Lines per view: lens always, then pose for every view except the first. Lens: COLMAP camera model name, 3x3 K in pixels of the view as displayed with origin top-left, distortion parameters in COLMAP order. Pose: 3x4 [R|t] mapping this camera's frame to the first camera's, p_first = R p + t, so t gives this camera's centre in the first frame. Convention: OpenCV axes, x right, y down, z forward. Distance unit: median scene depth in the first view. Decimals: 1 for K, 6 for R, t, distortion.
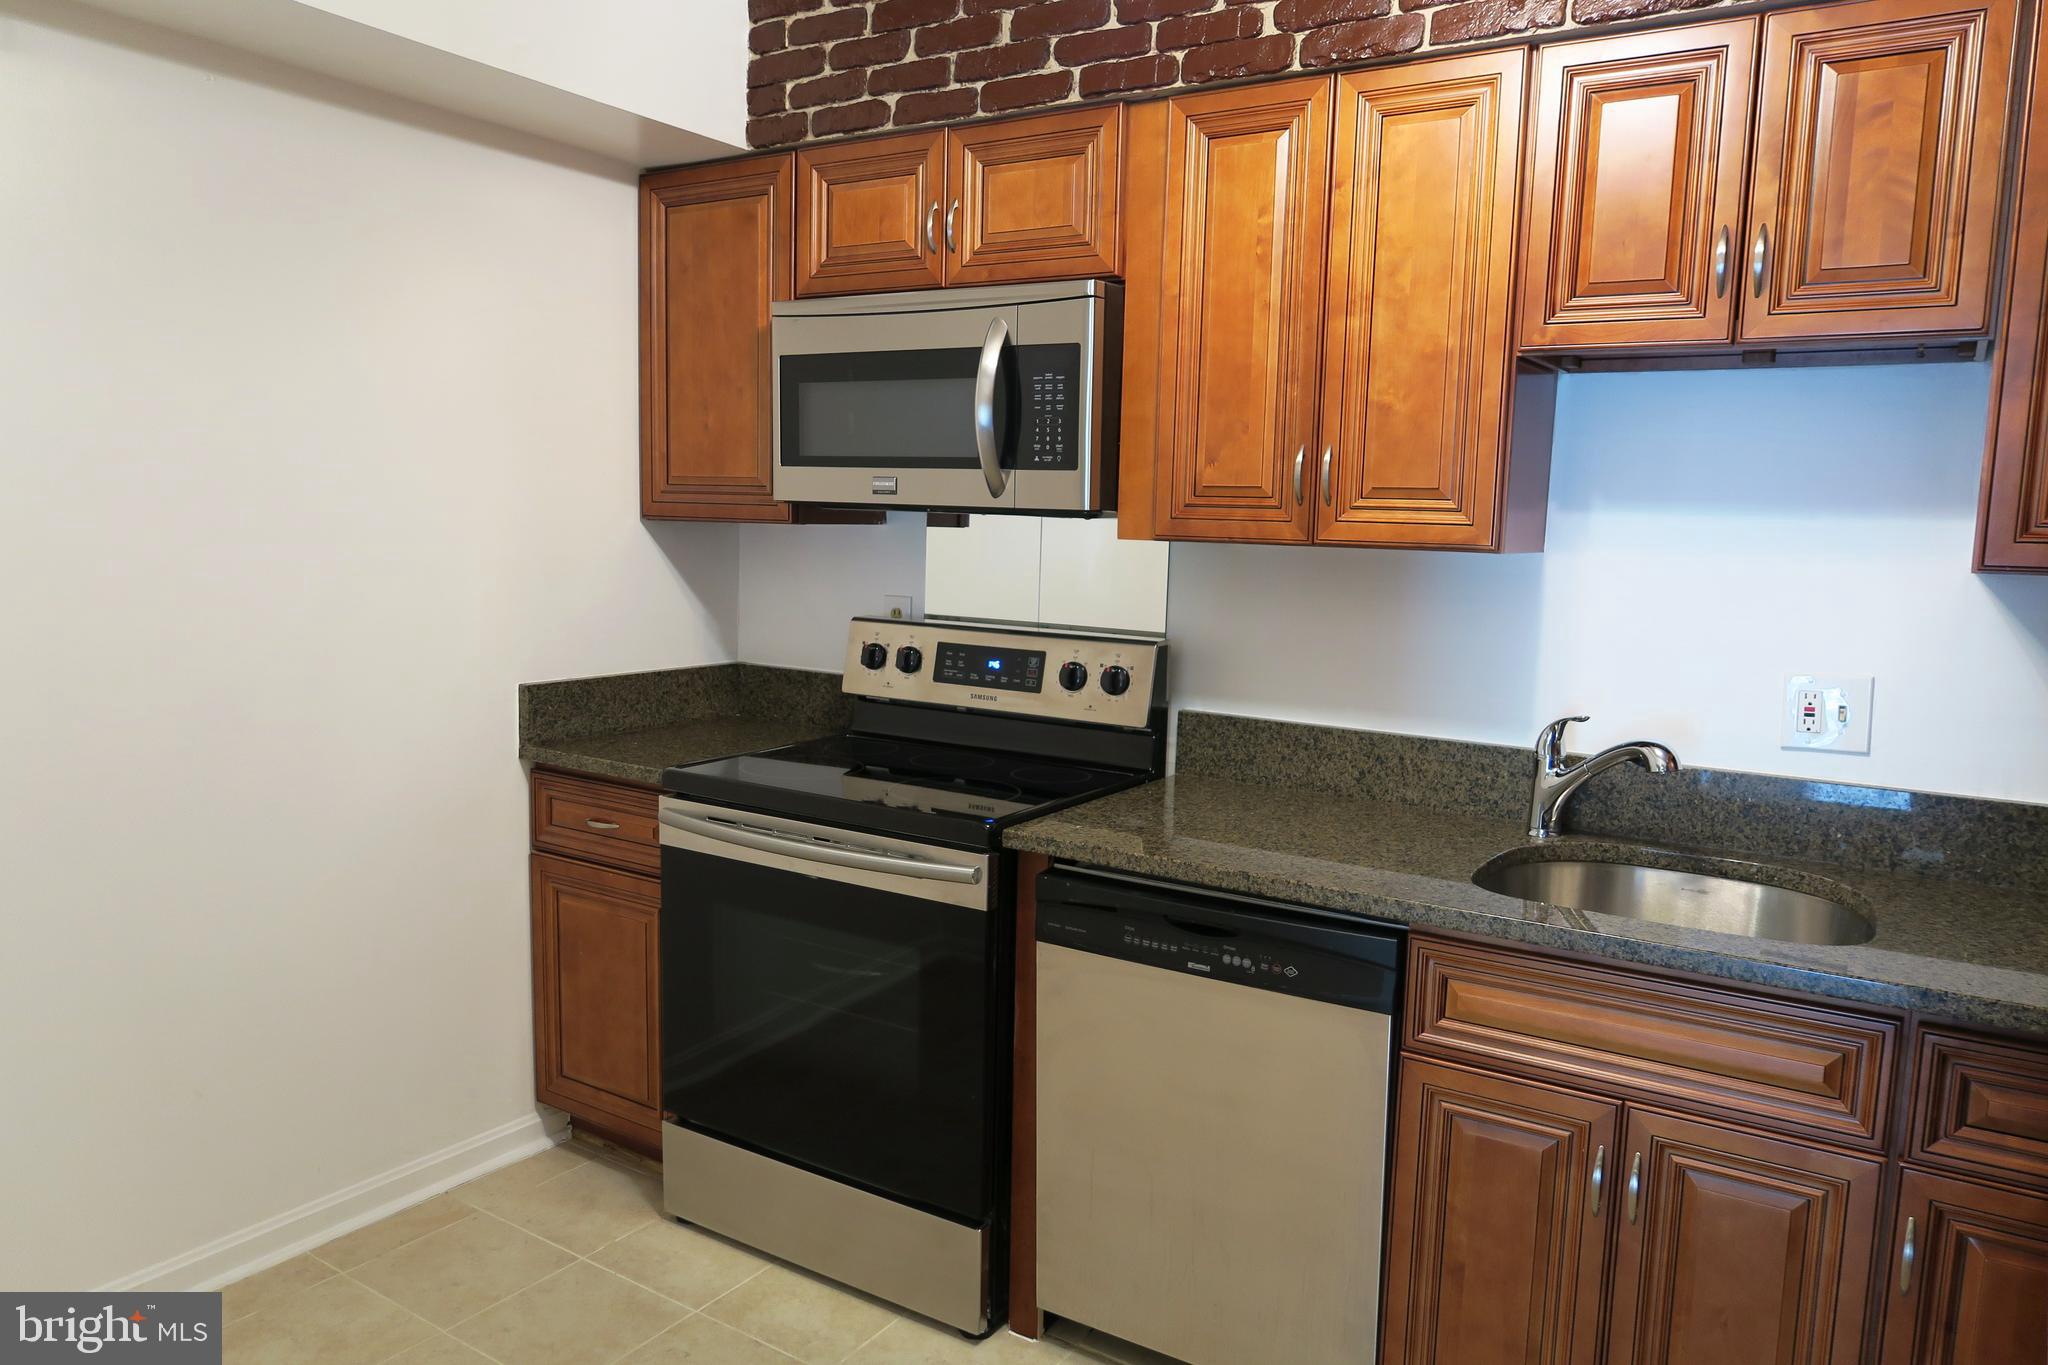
lens RADIAL K [[1421.1, 0, 995.4], [0, 1421.1, 686.2], [0, 0, 1]] dist [-0.023538, 0.010172]
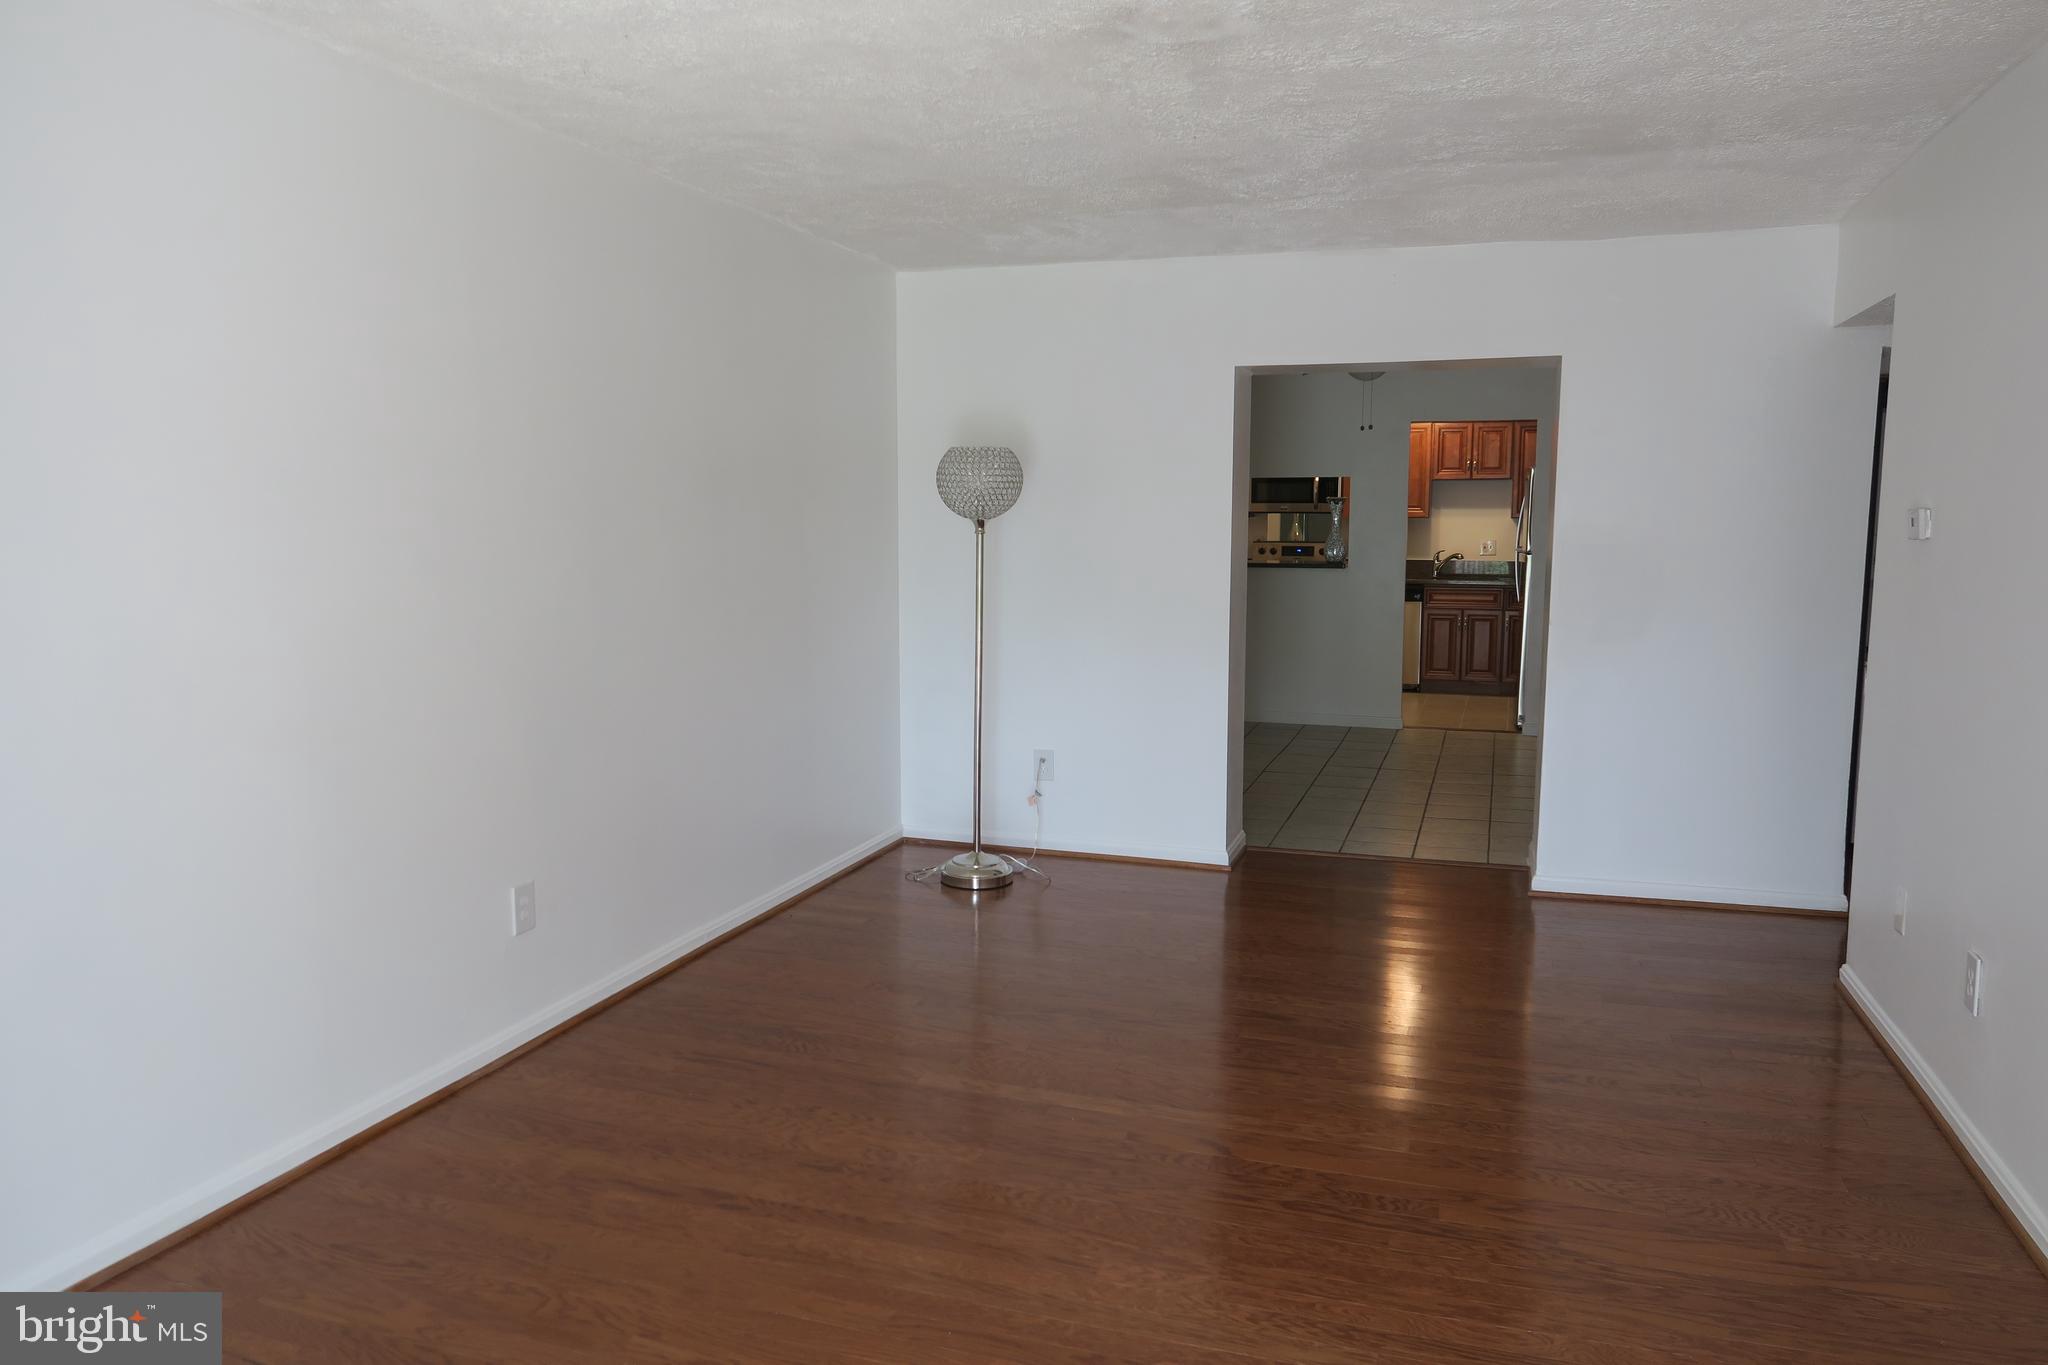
lens RADIAL K [[1421.1, 0, 1016.0], [0, 1421.1, 695.8], [0, 0, 1]] dist [-0.023538, 0.010172]
pose [[0.968439, -0.061367, 0.241576, -2.258850], [0.058012, 0.998095, 0.020981, 0.336318], [-0.242404, -0.006304, 0.970155, -3.446215]]
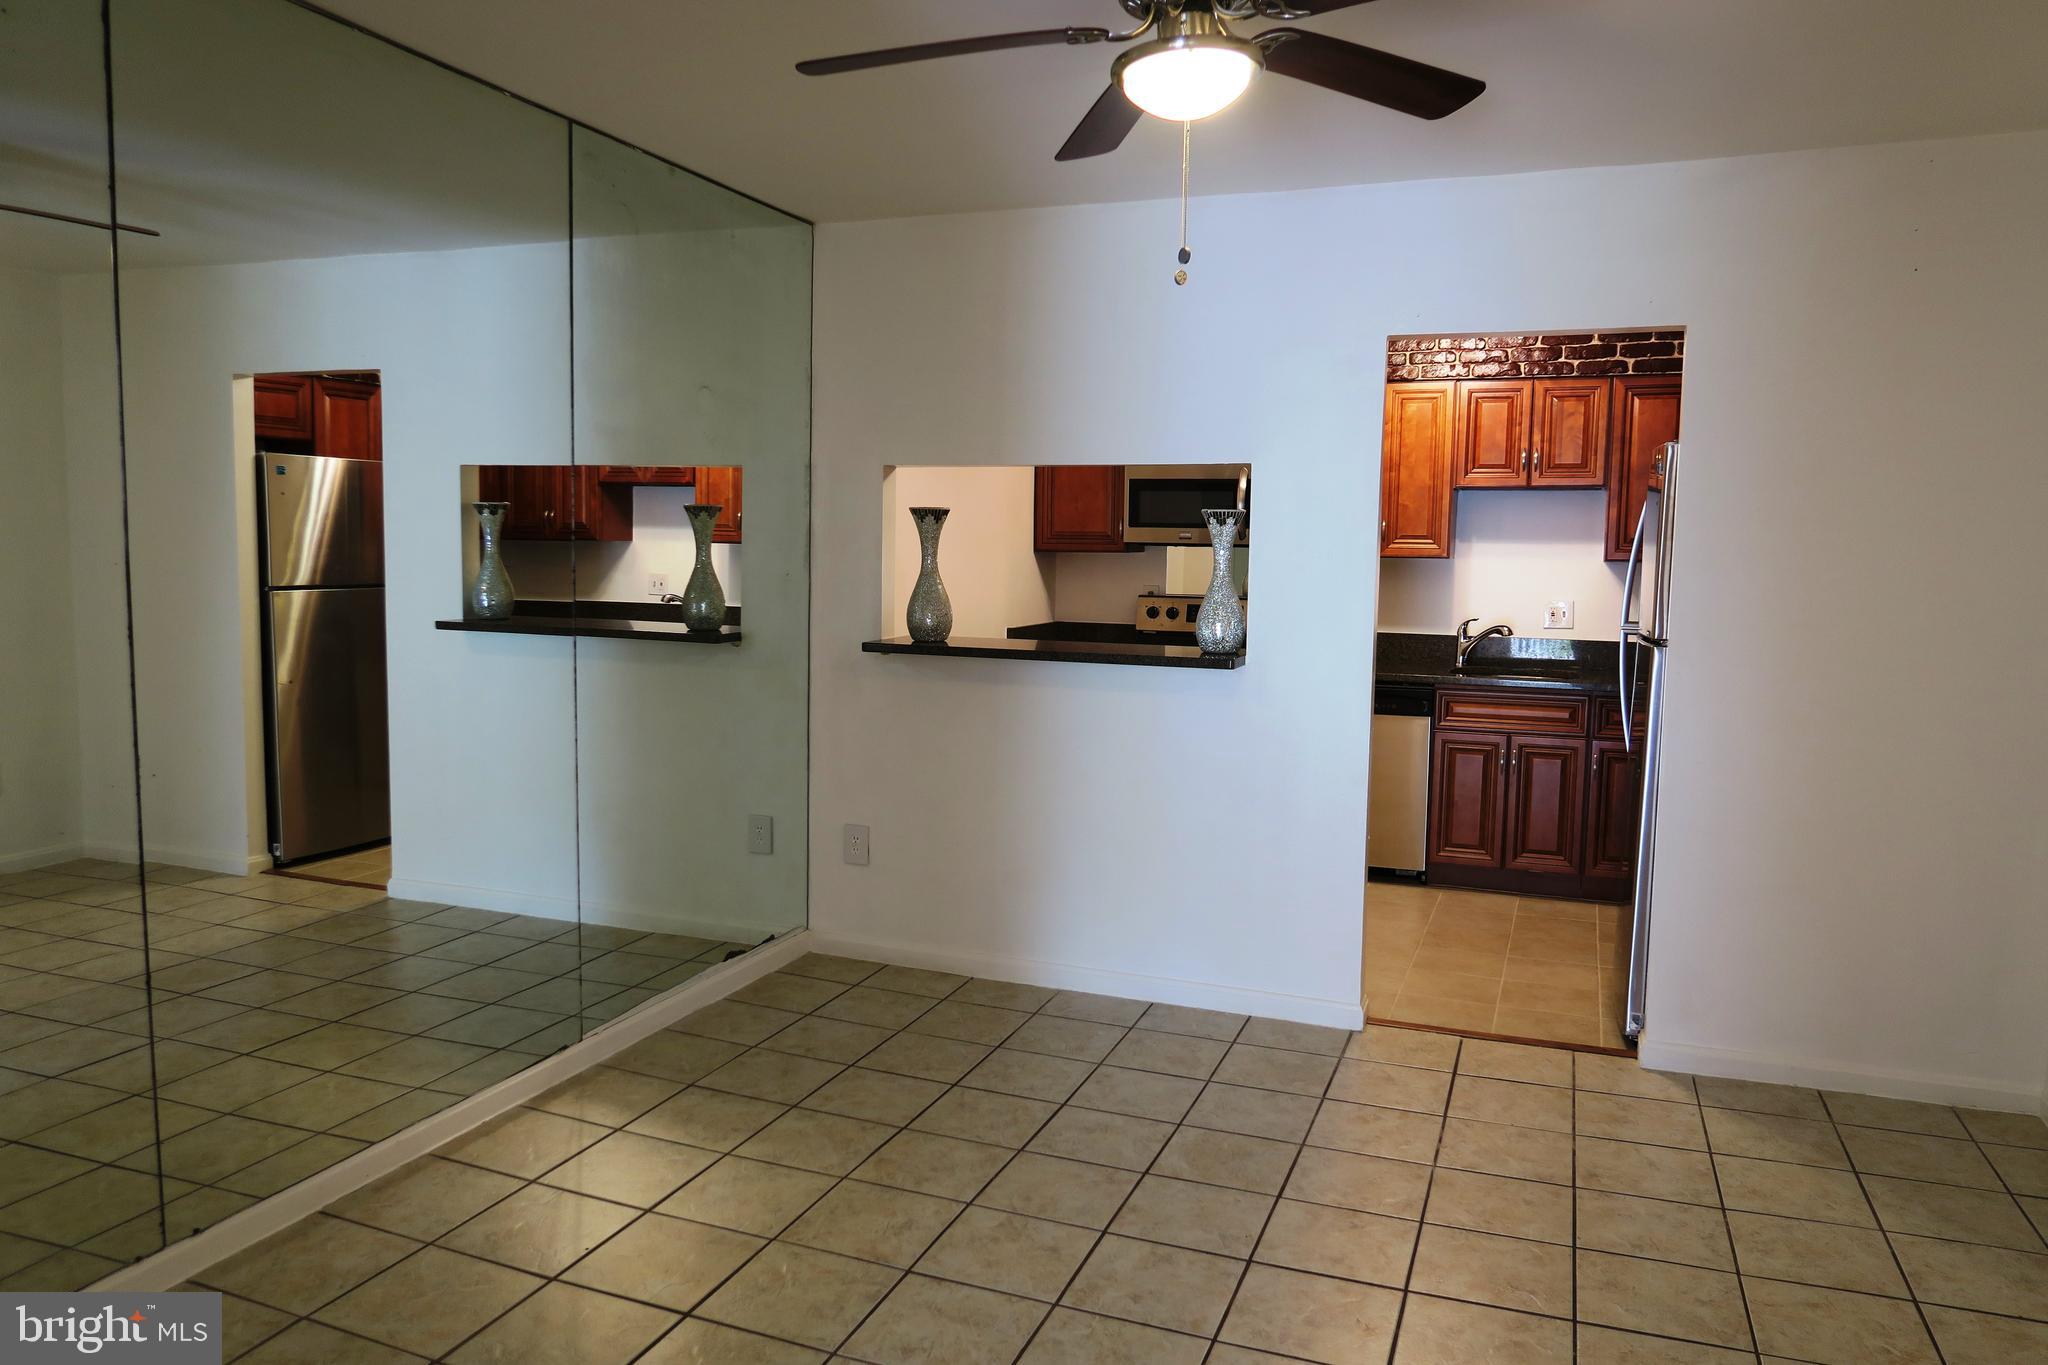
lens RADIAL K [[1421.1, 0, 1005.5], [0, 1421.1, 692.2], [0, 0, 1]] dist [-0.023538, 0.010172]
pose [[0.979618, -0.035881, 0.197641, -0.997909], [0.038436, 0.999220, -0.009103, 0.150292], [-0.197160, 0.016514, 0.980232, -1.461375]]
